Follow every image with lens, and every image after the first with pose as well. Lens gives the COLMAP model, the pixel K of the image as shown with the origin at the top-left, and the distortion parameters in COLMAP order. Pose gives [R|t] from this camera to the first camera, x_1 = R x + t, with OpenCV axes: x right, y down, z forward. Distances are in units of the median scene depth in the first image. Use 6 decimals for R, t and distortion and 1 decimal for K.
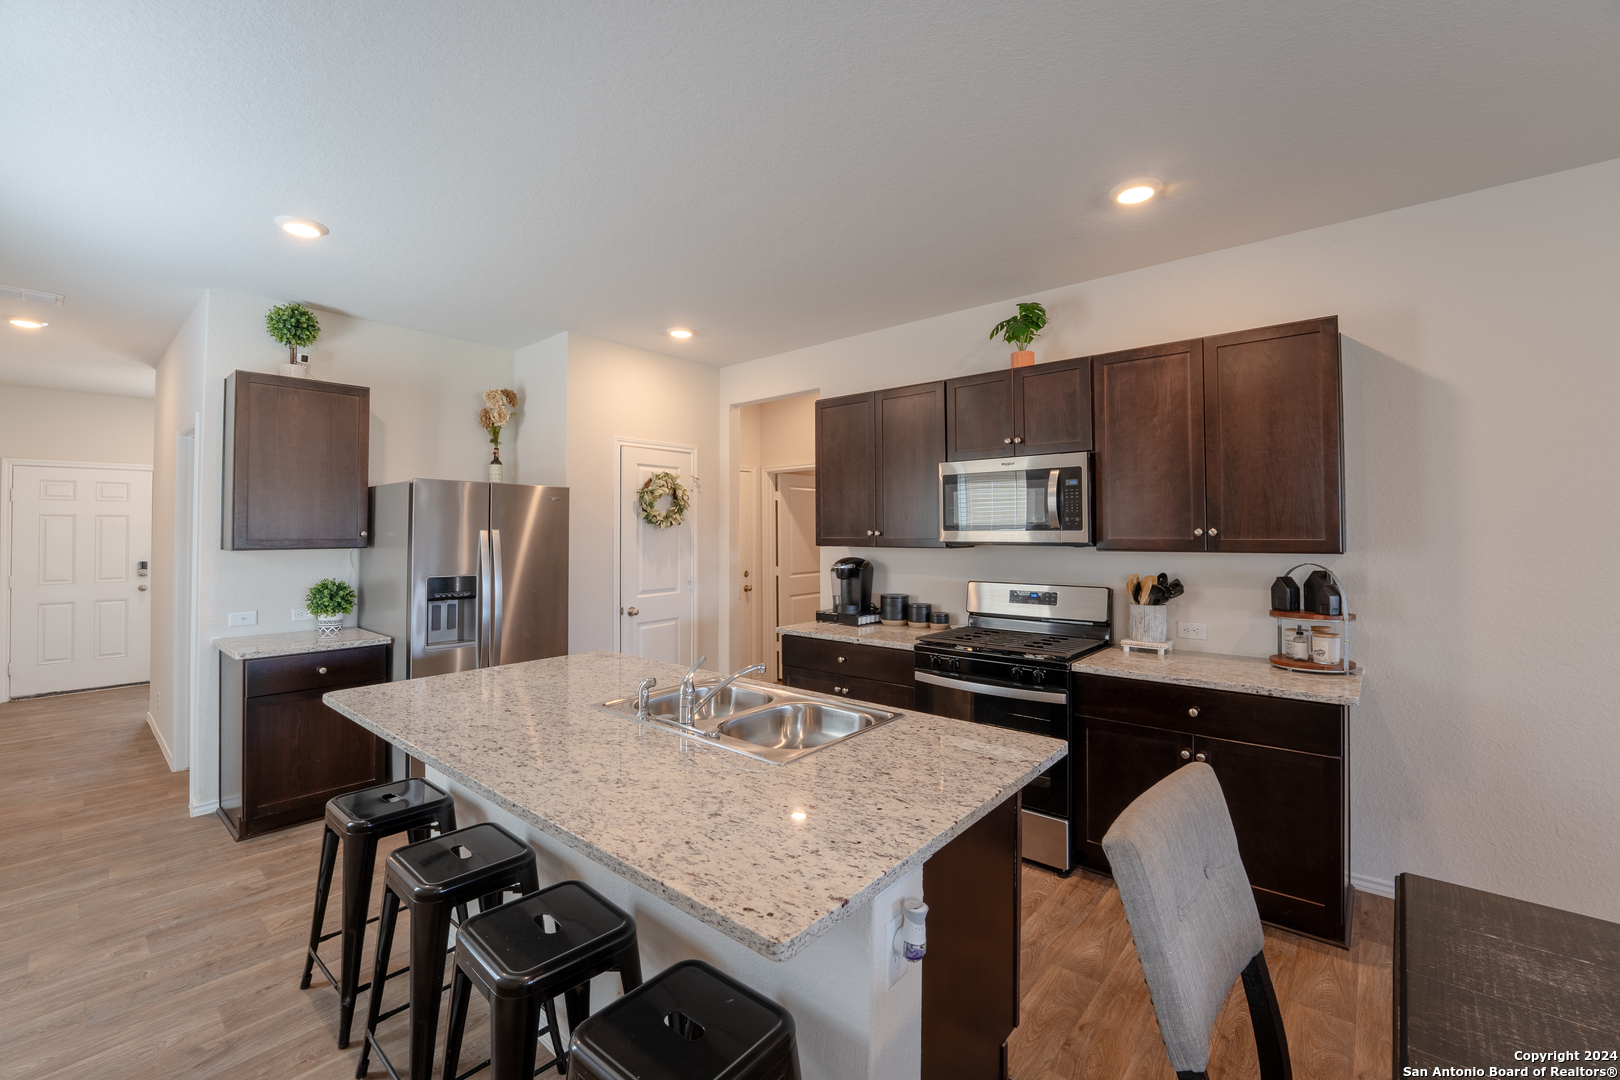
lens RADIAL K [[672.9, 0, 810.0], [0, 672.9, 530.0], [0, 0, 1]] dist [-0.003321, 0.000320]
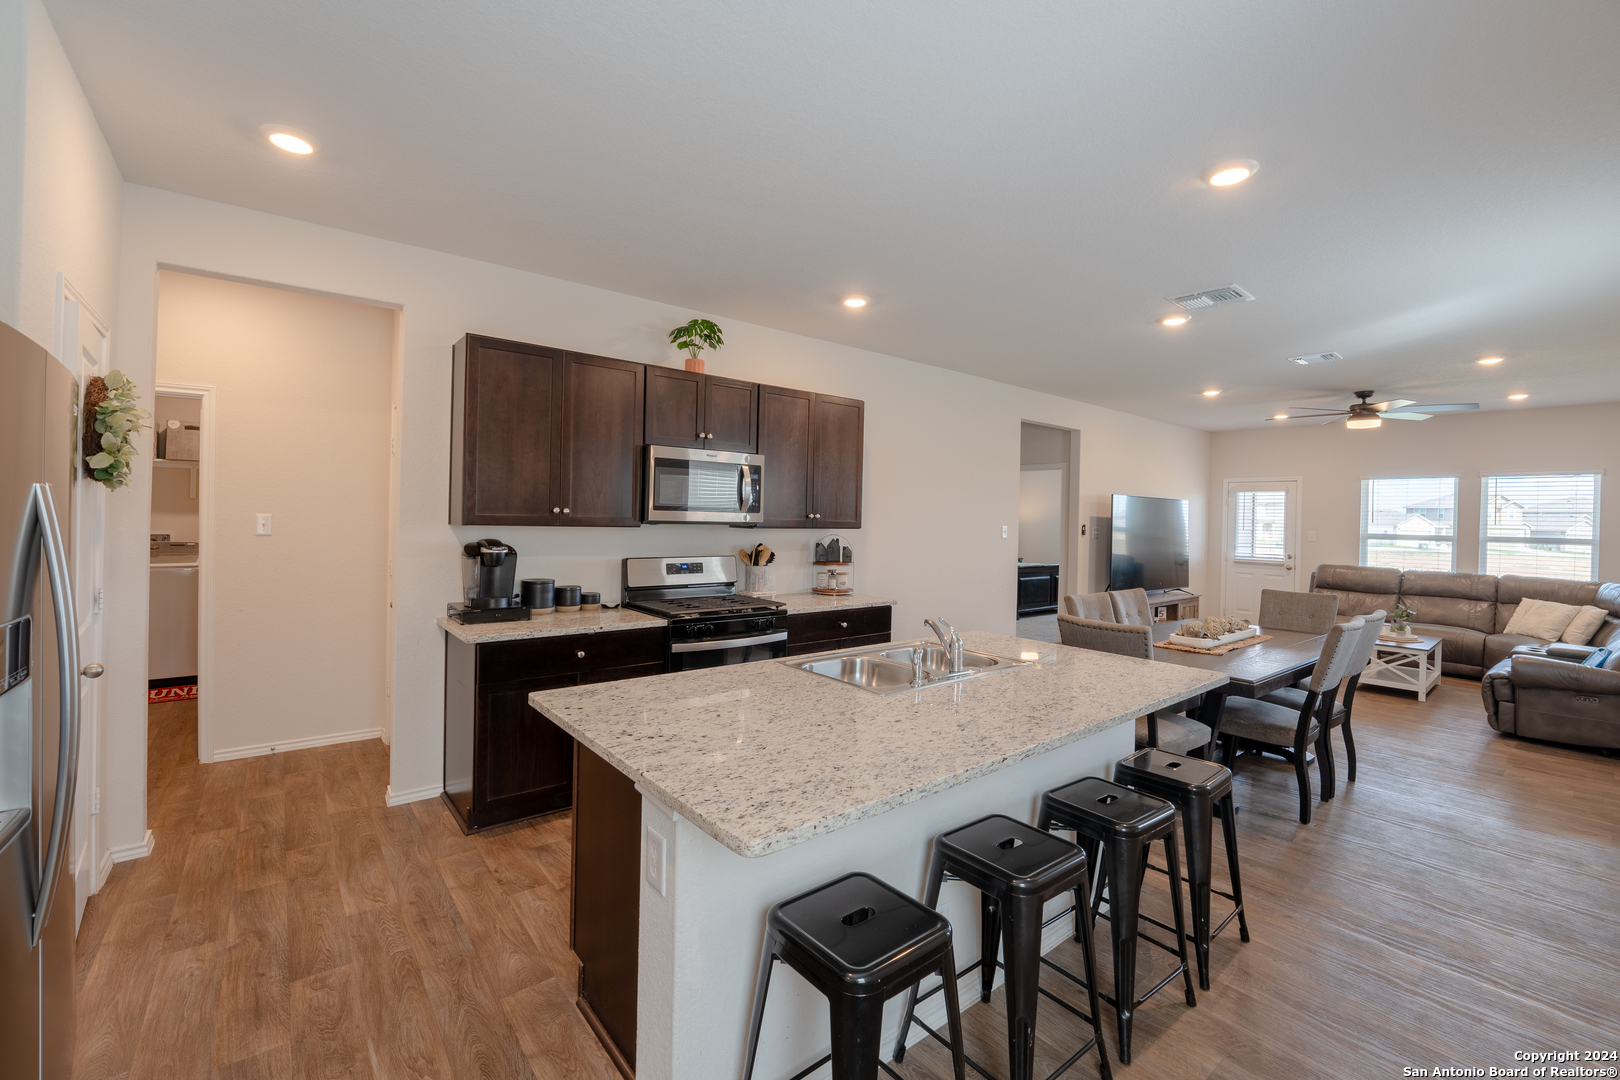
lens RADIAL K [[672.9, 0, 797.3], [0, 672.9, 527.2], [0, 0, 1]] dist [-0.003321, 0.000320]
pose [[0.196872, -0.006880, 0.980405, -0.787108], [-0.025817, 0.999592, 0.012199, 0.008865], [-0.980089, -0.027712, 0.196614, 0.576184]]
